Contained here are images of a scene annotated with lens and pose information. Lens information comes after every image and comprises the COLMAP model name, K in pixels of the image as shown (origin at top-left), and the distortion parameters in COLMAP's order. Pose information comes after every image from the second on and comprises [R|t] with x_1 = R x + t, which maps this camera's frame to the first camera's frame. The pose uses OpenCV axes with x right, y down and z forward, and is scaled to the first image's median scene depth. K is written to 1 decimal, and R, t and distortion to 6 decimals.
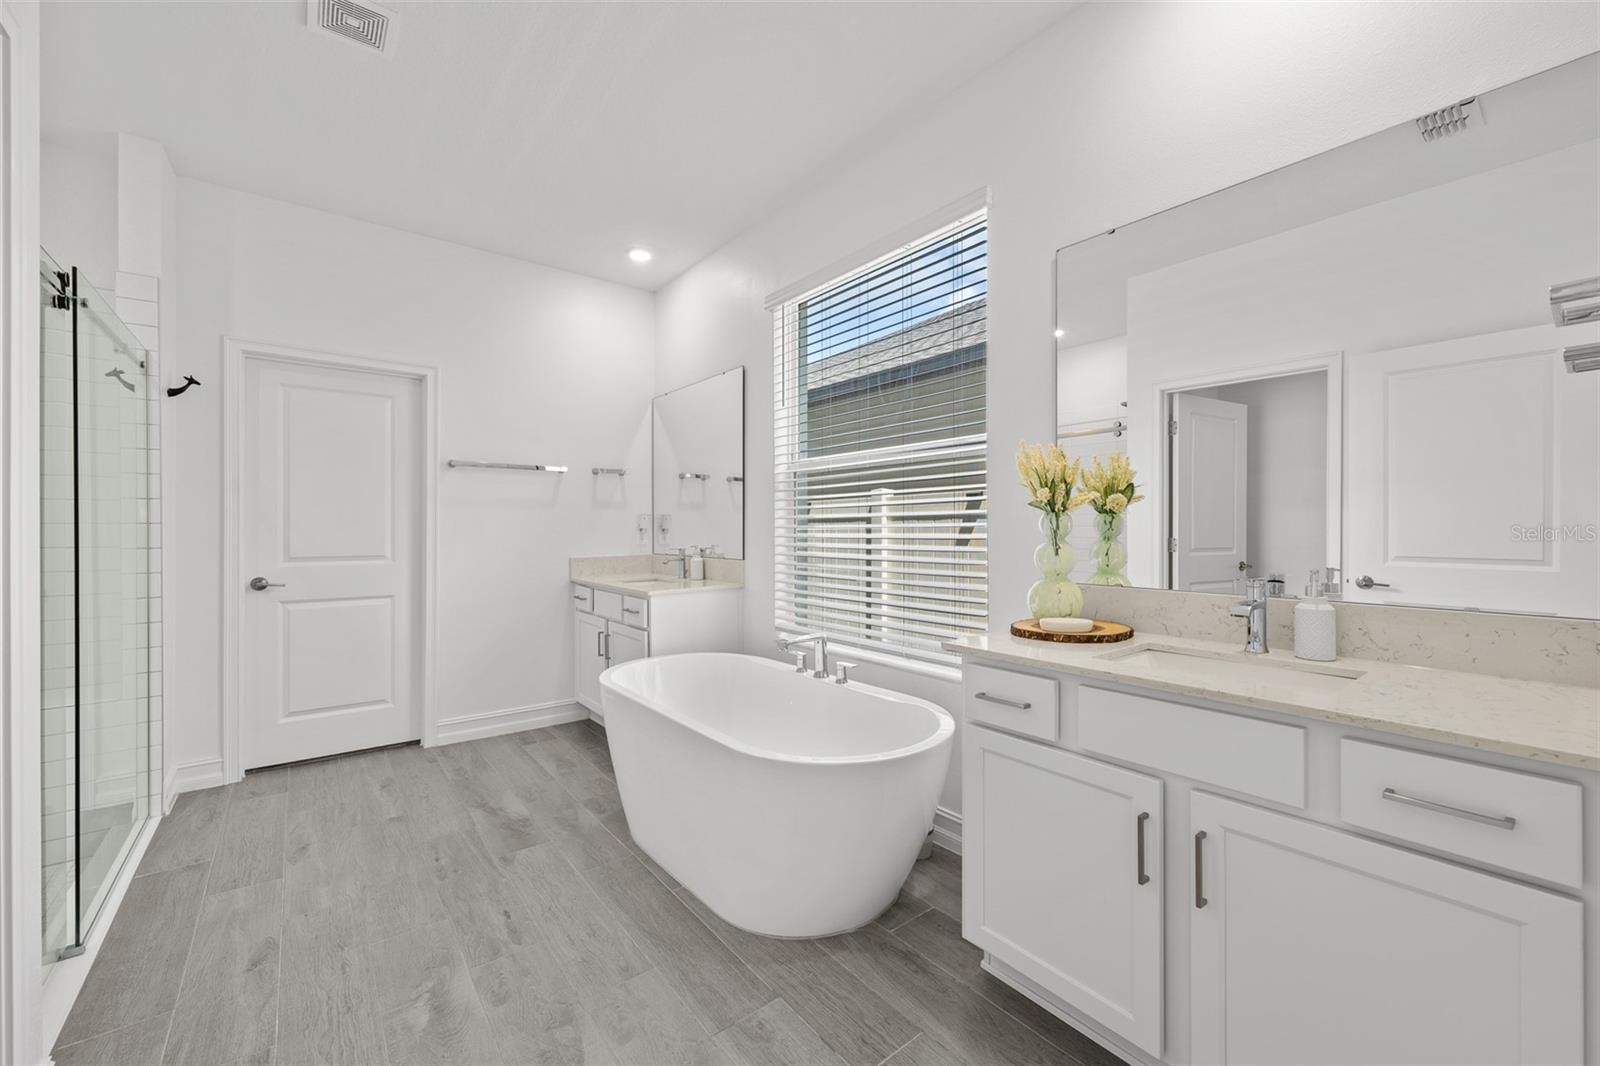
lens RADIAL K [[638.4, 0, 799.0], [0, 638.4, 527.4], [0, 0, 1]] dist [0.000488, 0.000727]
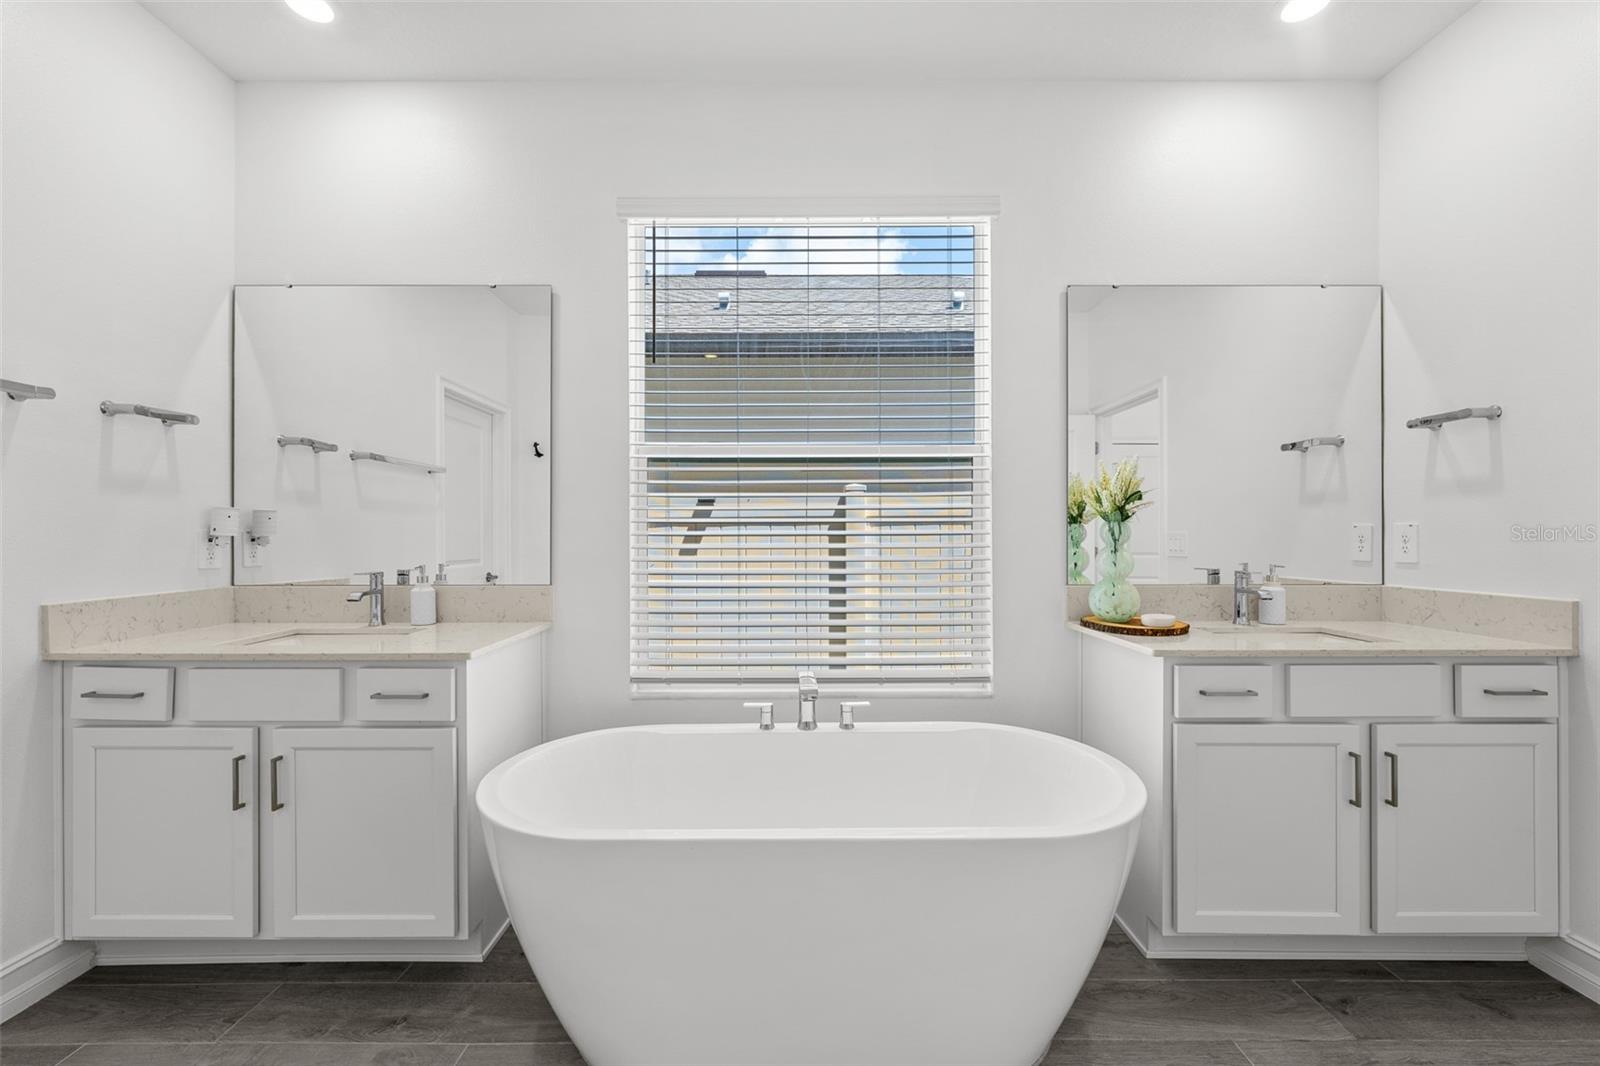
lens RADIAL K [[643.4, 0, 801.9], [0, 643.4, 534.2], [0, 0, 1]] dist [-0.001929, -0.000542]
pose [[0.612888, 0.004596, 0.790157, -0.412921], [-0.001931, 0.999989, -0.004319, 0.001651], [-0.790168, 0.001121, 0.612890, 0.371257]]
